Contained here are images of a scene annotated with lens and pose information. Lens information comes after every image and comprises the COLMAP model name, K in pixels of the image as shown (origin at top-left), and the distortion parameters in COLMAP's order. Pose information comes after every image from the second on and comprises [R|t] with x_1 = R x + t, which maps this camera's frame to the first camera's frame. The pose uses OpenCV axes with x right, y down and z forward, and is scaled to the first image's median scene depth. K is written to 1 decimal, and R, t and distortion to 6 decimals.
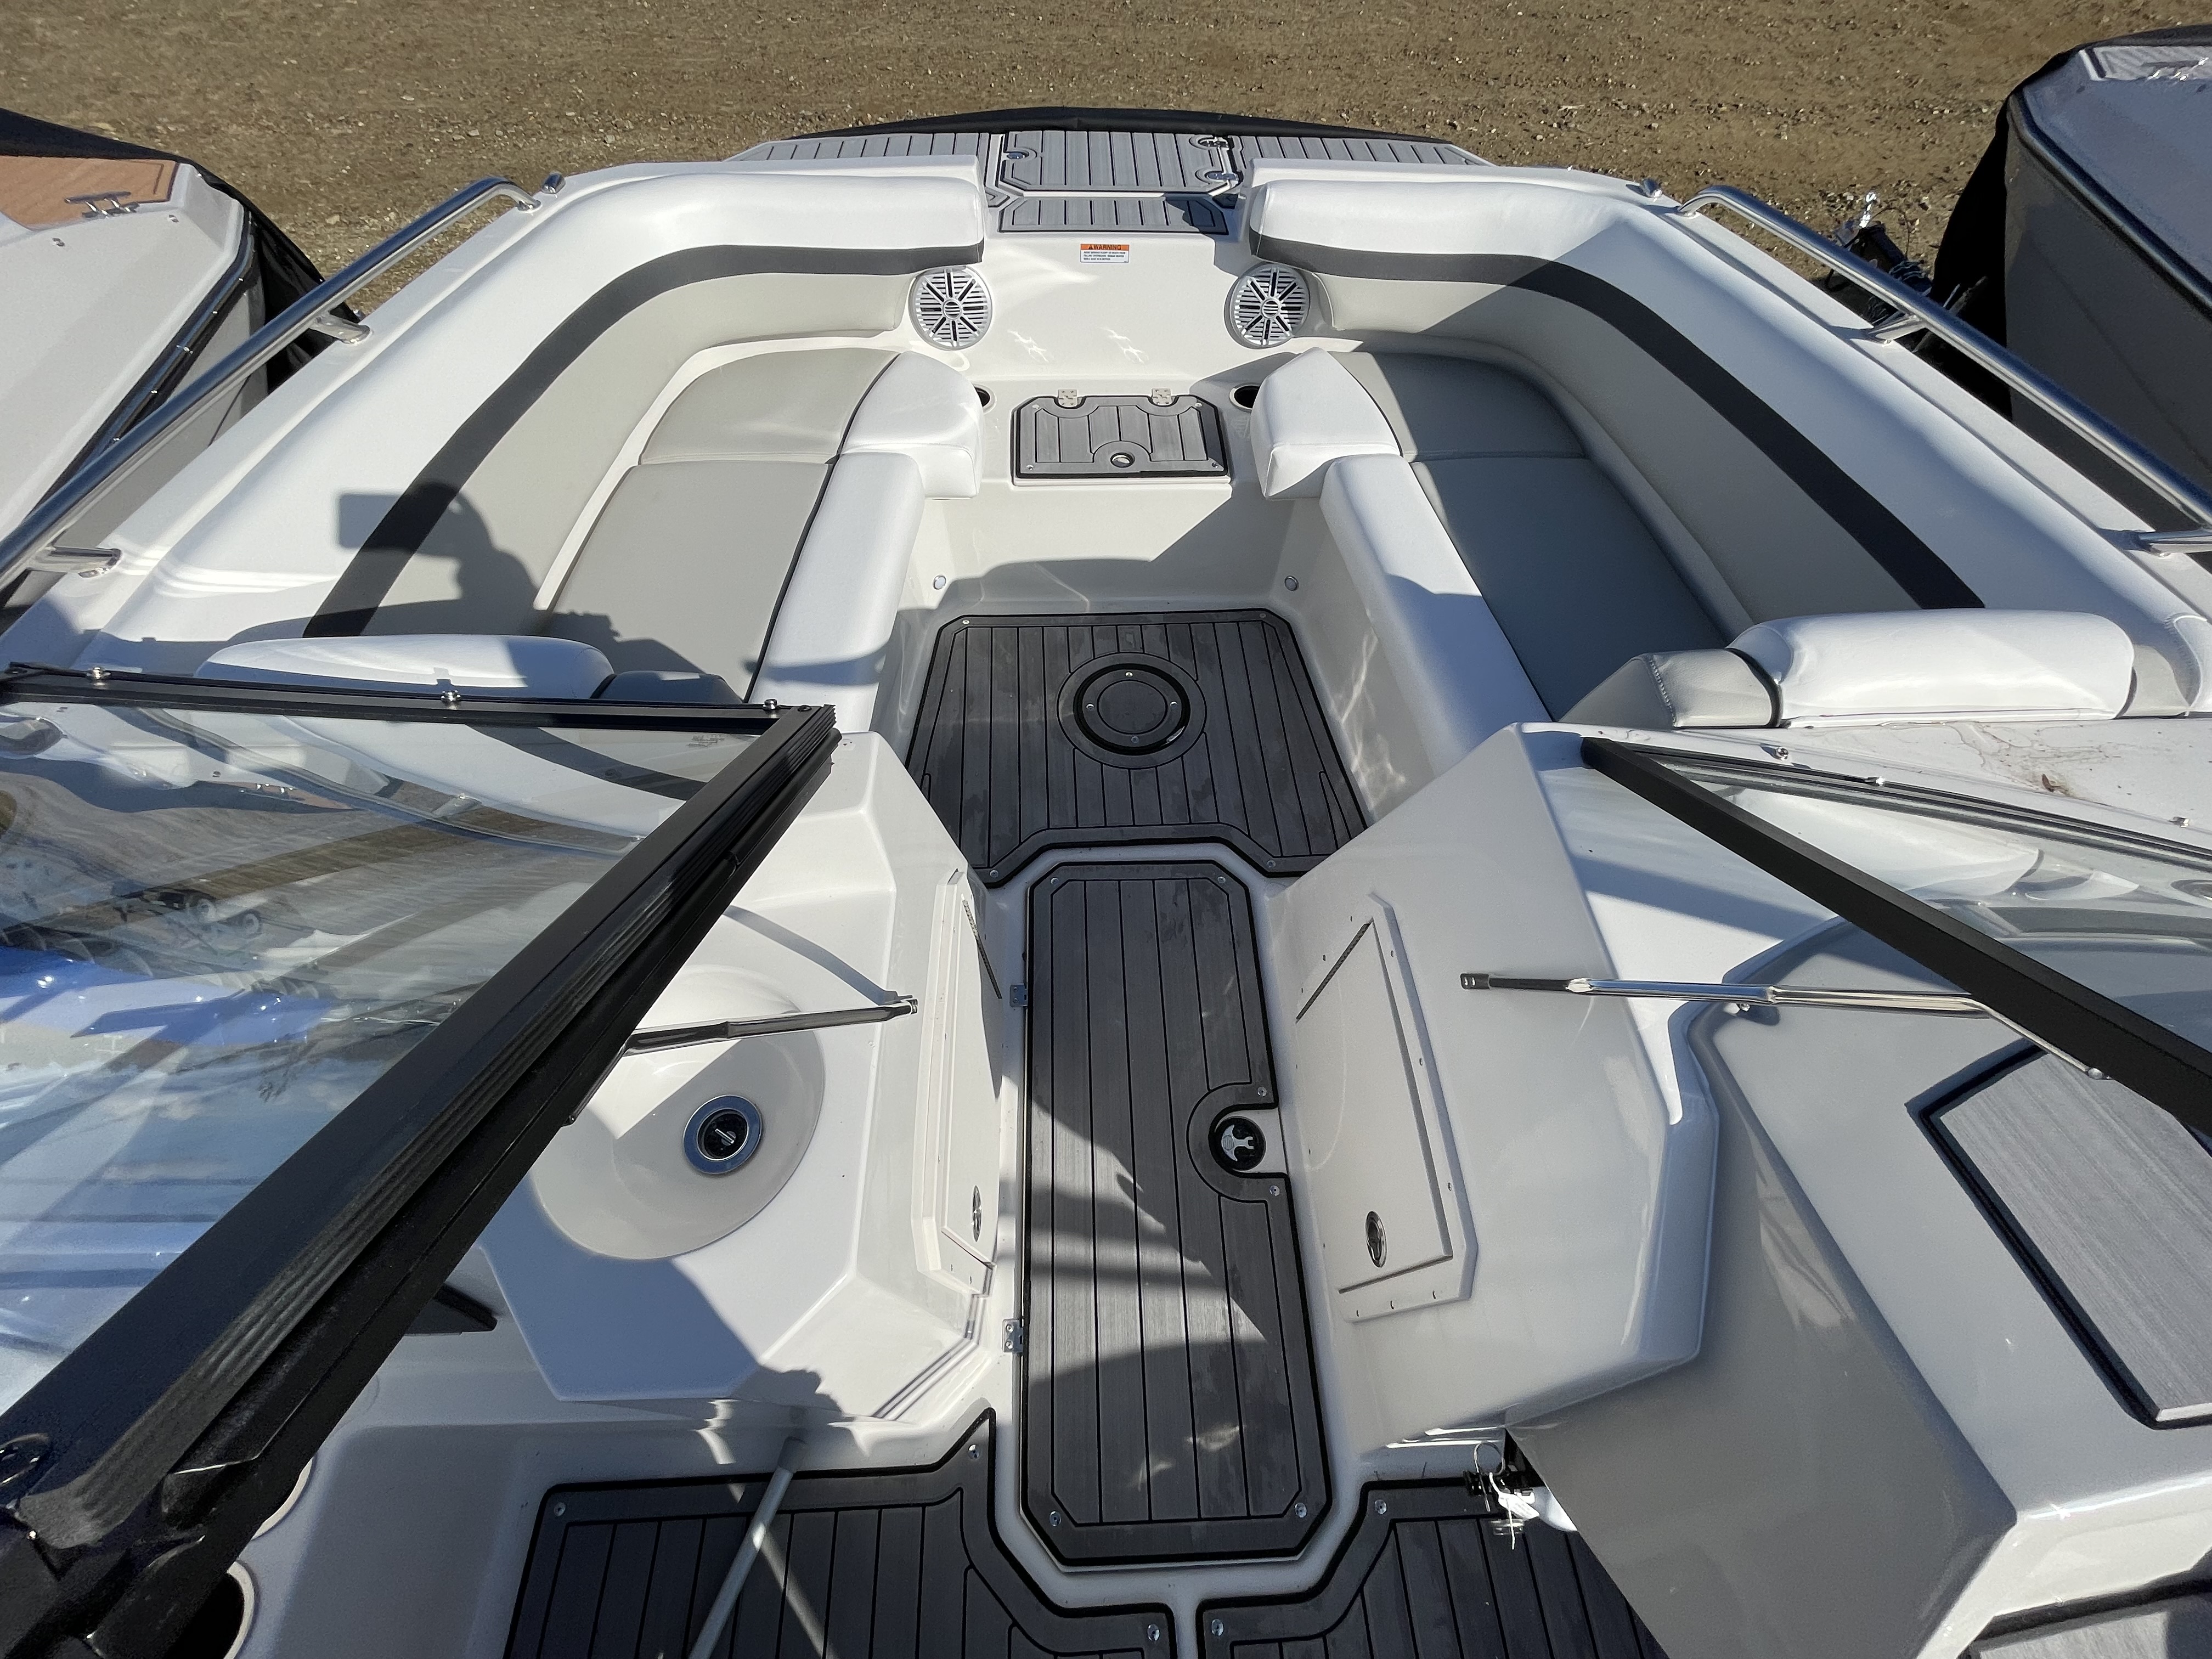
lens RADIAL K [[888.0, 0, 1105.1], [0, 888.0, 823.2], [0, 0, 1]] dist [-0.001423, -0.000244]
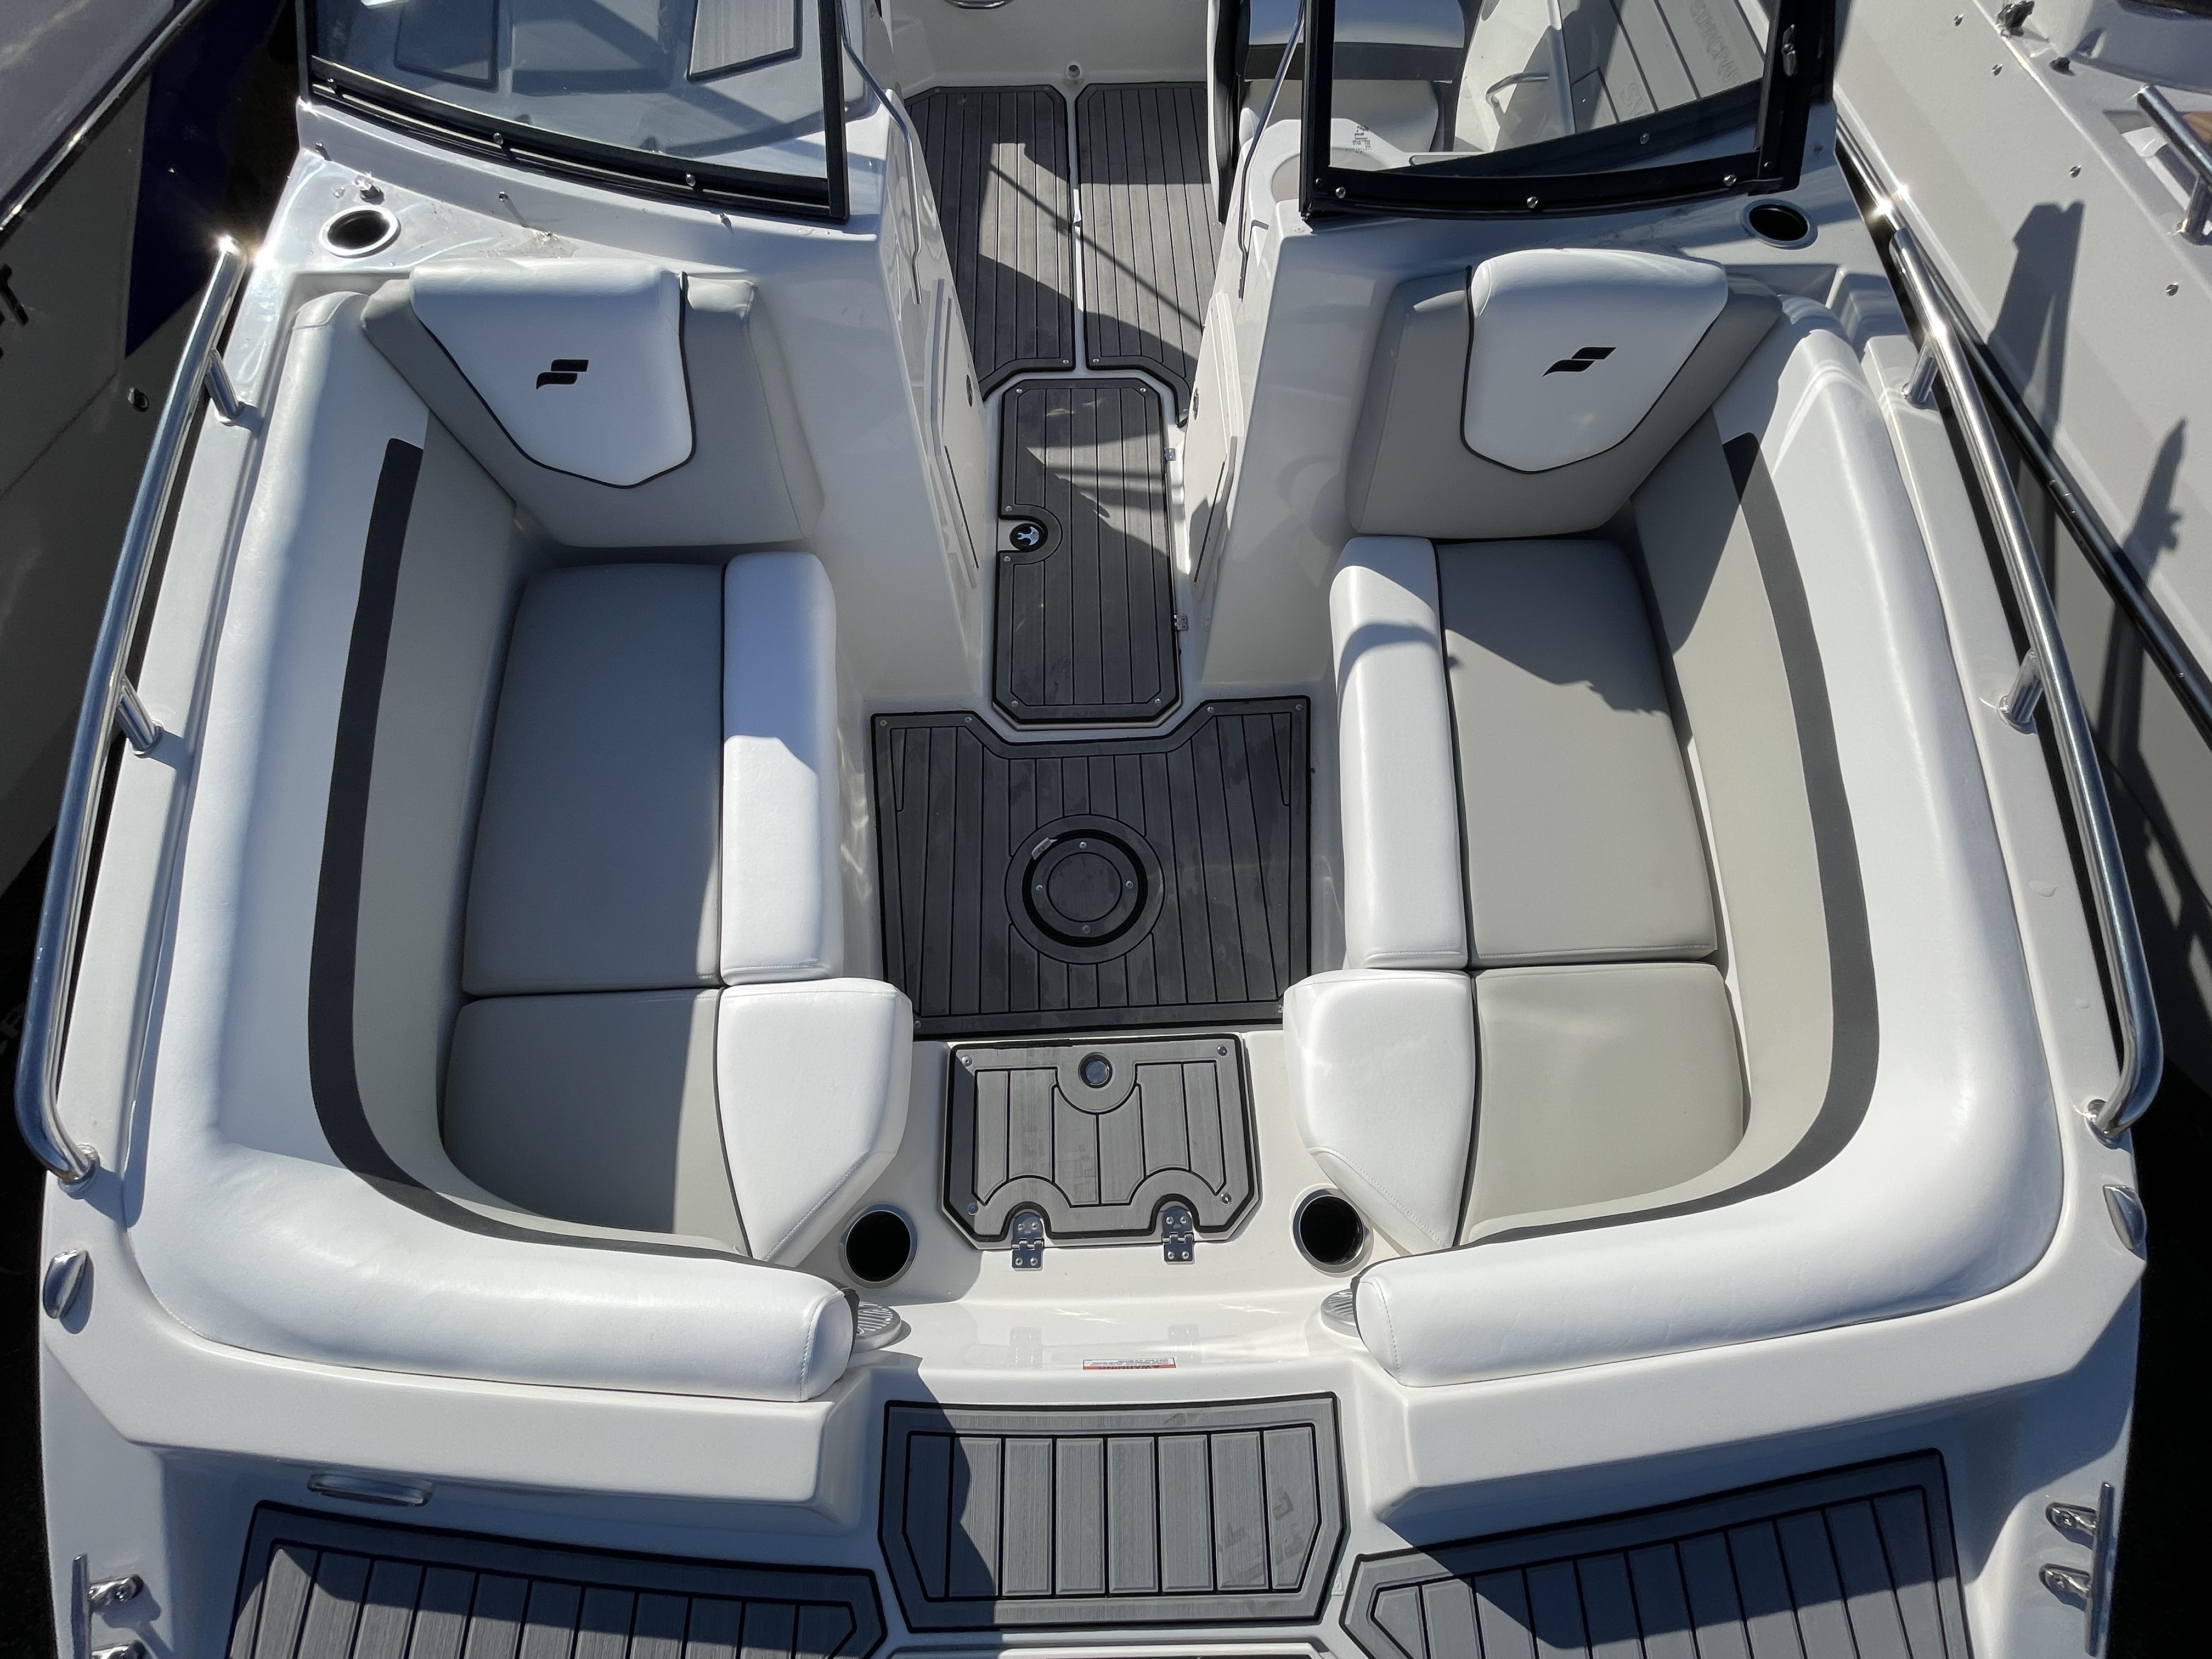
lens RADIAL K [[888.0, 0, 1105.1], [0, 888.0, 823.2], [0, 0, 1]] dist [-0.001423, -0.000244]
pose [[-0.999552, -0.022168, -0.020094, 0.040189], [-0.004156, -0.562219, 0.826978, -1.186366], [-0.029630, 0.826691, 0.561875, 0.572767]]
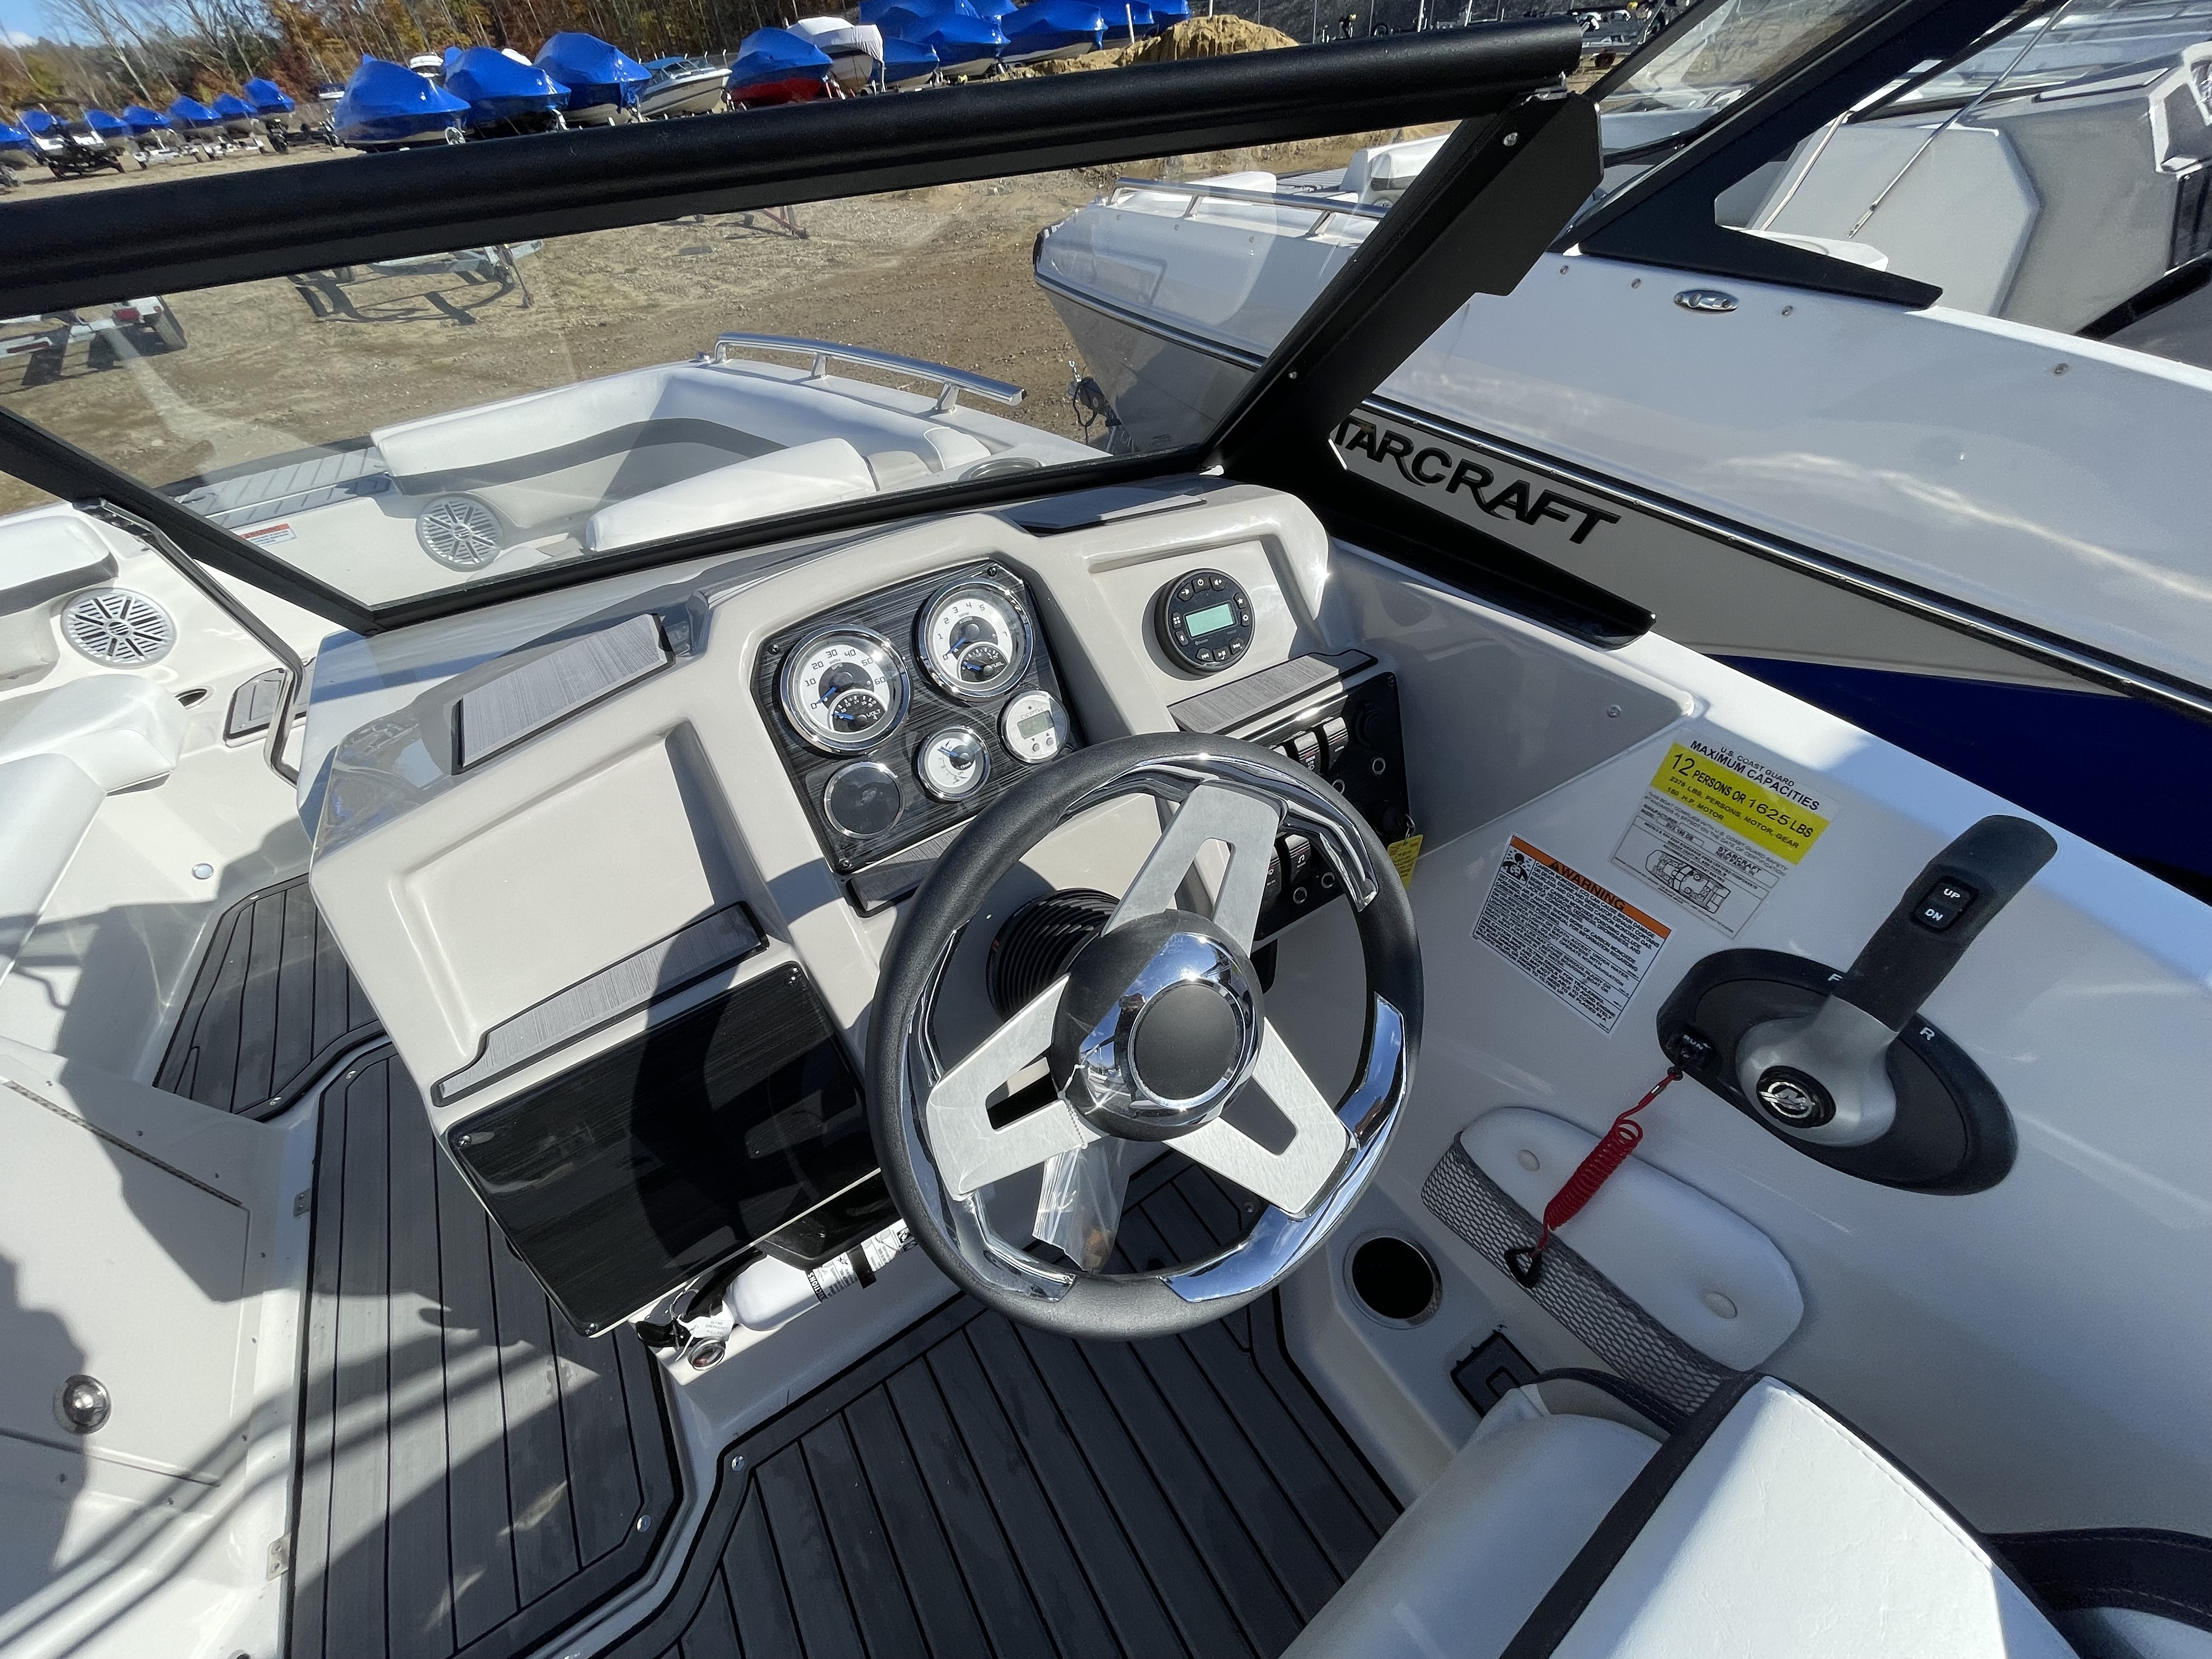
lens RADIAL K [[891.4, 0, 1106.0], [0, 891.4, 816.4], [0, 0, 1]] dist [-0.000946, -0.000052]
pose [[0.857253, -0.411728, 0.309187, 0.530854], [0.483970, 0.849290, -0.210903, 0.497723], [-0.175755, 0.330435, 0.927320, -0.107931]]
